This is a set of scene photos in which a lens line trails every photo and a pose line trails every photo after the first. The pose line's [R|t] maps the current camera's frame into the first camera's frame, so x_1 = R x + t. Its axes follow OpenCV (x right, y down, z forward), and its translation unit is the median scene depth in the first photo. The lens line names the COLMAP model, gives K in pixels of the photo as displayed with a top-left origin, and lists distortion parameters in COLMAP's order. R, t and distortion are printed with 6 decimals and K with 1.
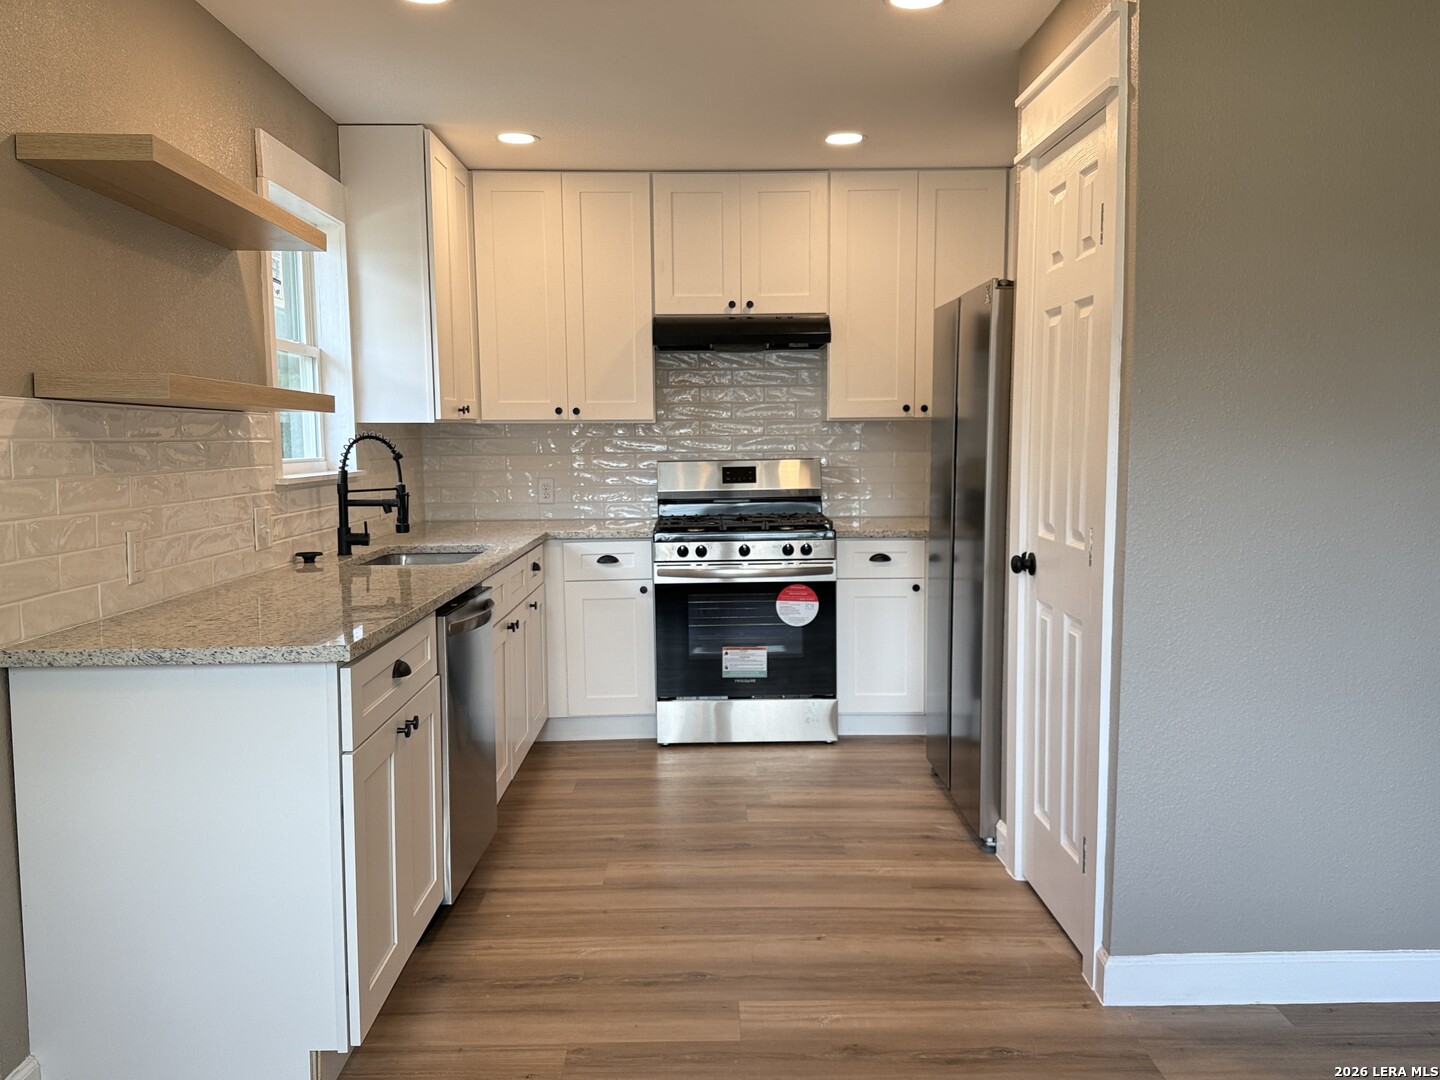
lens RADIAL K [[1151.7, 0, 727.0], [0, 1151.7, 543.1], [0, 0, 1]] dist [0.060115, -0.036707]
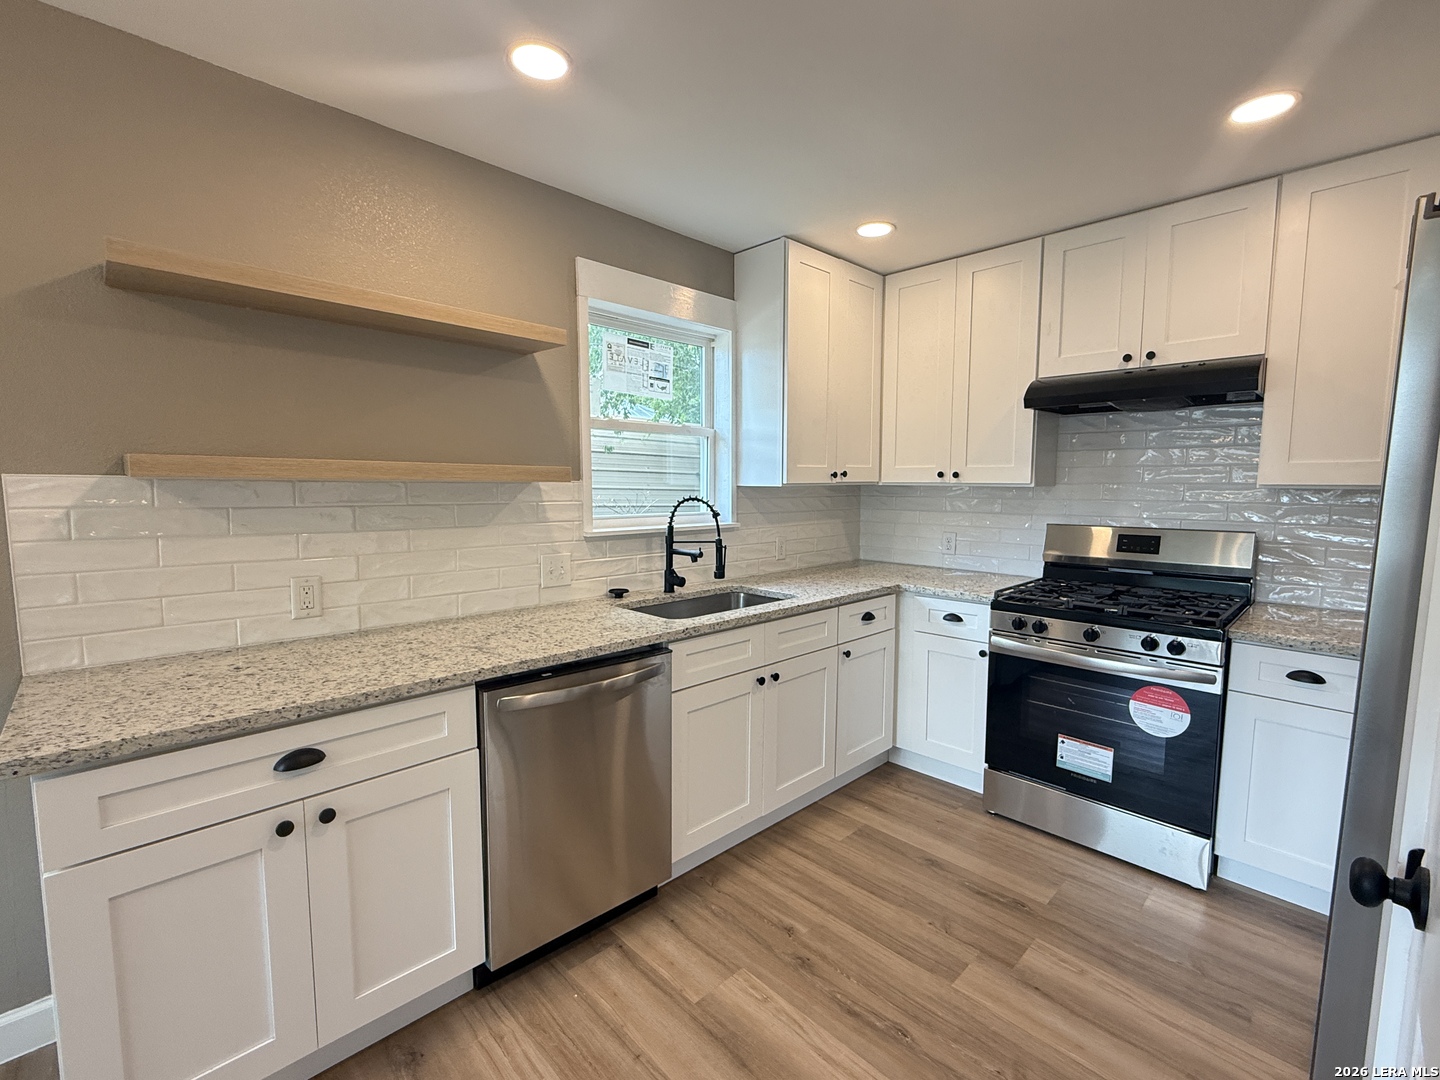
lens RADIAL K [[638.2, 0, 711.4], [0, 638.2, 542.4], [0, 0, 1]] dist [0.000408, 0.001637]
pose [[0.687572, 0.079050, -0.721800, 0.161035], [-0.077985, 0.996346, 0.034831, -0.057702], [0.721916, 0.032340, 0.691224, 0.446623]]
